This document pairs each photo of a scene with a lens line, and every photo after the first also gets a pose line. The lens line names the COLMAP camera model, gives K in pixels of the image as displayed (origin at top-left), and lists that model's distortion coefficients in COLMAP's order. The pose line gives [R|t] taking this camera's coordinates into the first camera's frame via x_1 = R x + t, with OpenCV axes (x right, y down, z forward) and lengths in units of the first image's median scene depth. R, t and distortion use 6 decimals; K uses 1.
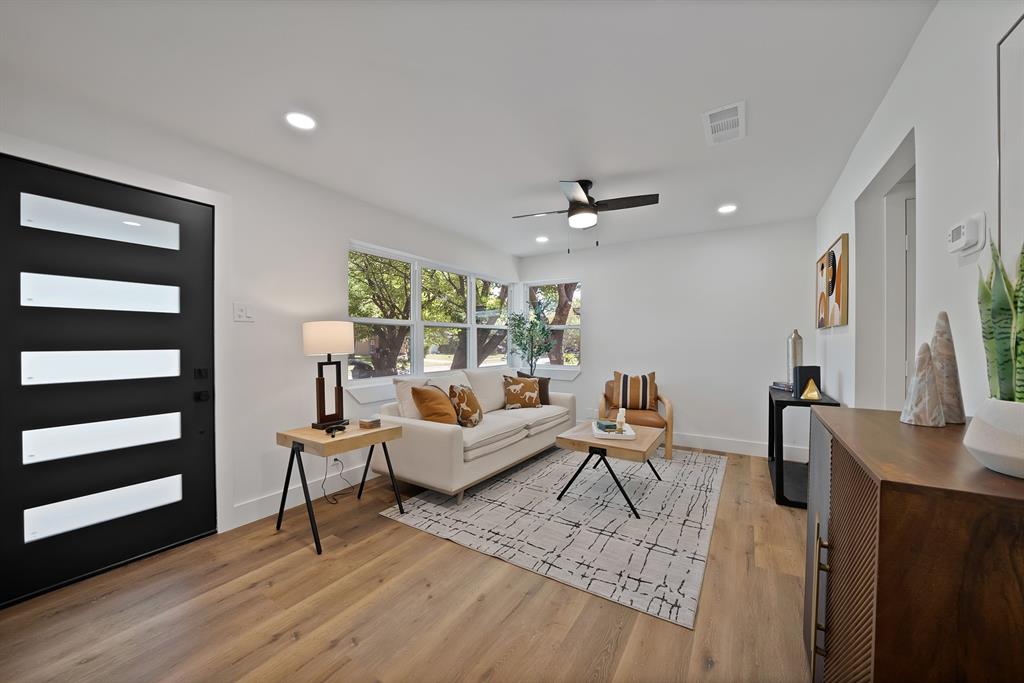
lens RADIAL K [[372.1, 0, 519.4], [0, 372.1, 349.5], [0, 0, 1]] dist [-0.018428, 0.000117]
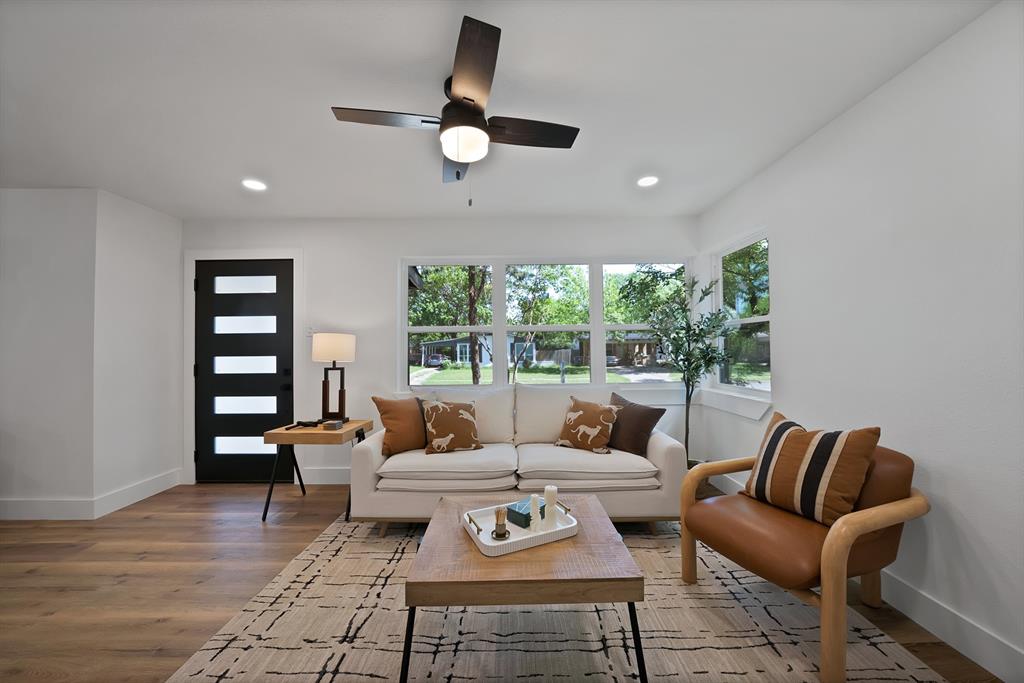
lens RADIAL K [[376.4, 0, 510.8], [0, 376.4, 345.5], [0, 0, 1]] dist [-0.016816, 0.000408]
pose [[0.531541, -0.017183, -0.846858, 0.807210], [-0.009829, 0.999602, -0.026451, -0.011278], [0.846976, 0.022383, 0.531160, 0.844813]]
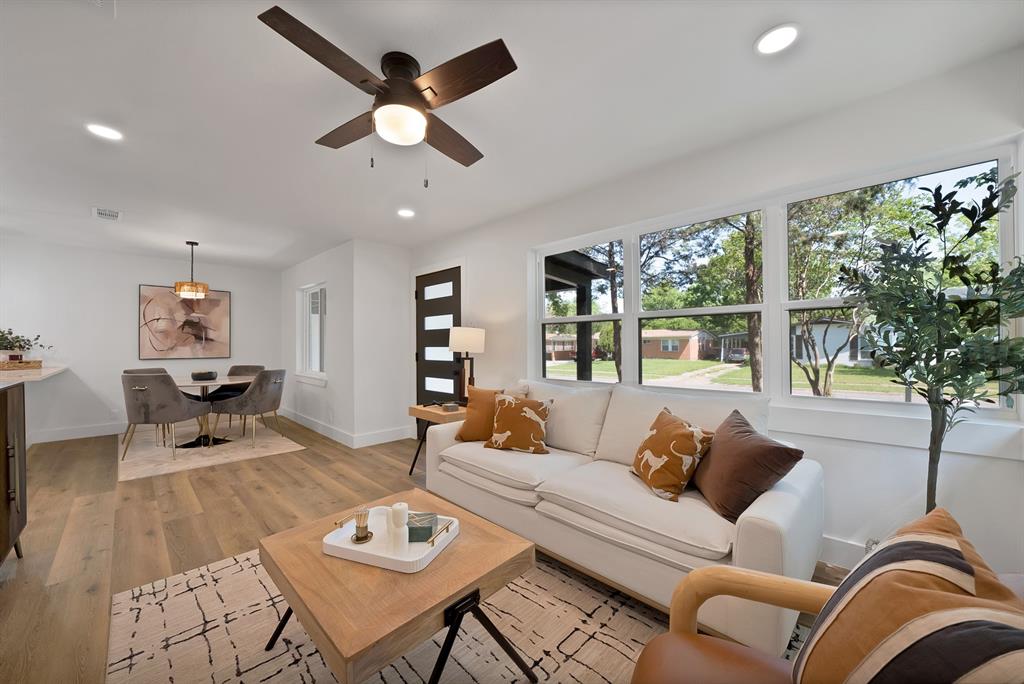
lens RADIAL K [[376.4, 0, 510.8], [0, 376.4, 346.0], [0, 0, 1]] dist [-0.016816, 0.000408]
pose [[-0.218124, 0.000943, -0.975921, 0.784485], [-0.017705, 0.999831, 0.004923, -0.018090], [0.975760, 0.018352, -0.218071, 1.459343]]
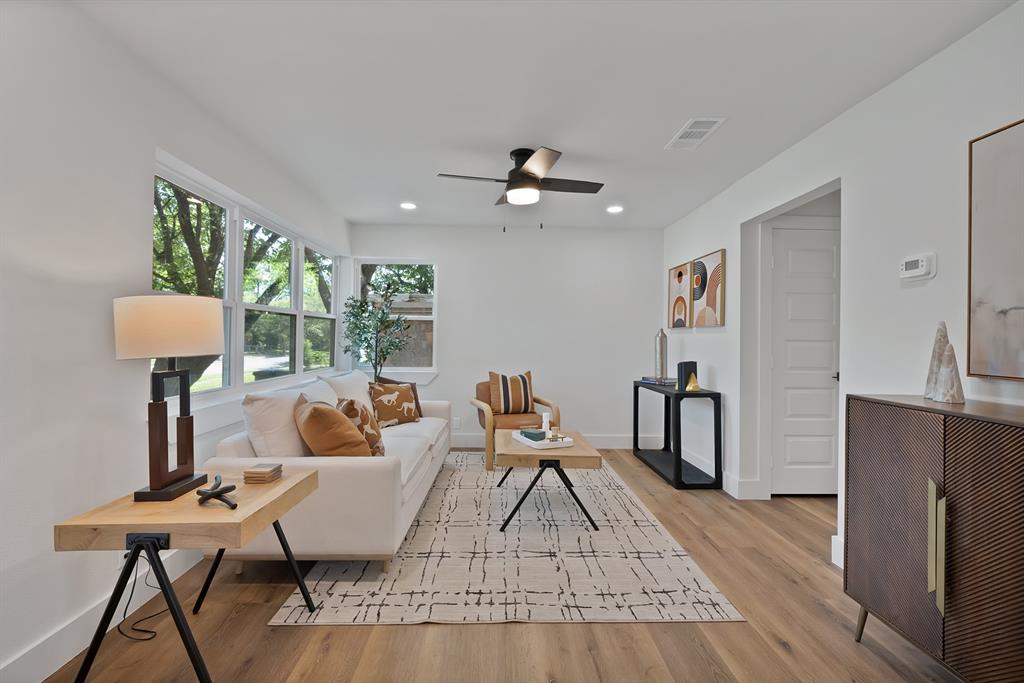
lens RADIAL K [[436.4, 0, 512.0], [0, 436.4, 341.5], [0, 0, 1]] dist [0.000818, 0.000187]
pose [[0.834762, 0.005561, 0.550583, -0.452327], [0.000362, 0.999943, -0.010649, -0.003164], [-0.550611, 0.009088, 0.834712, 0.200758]]
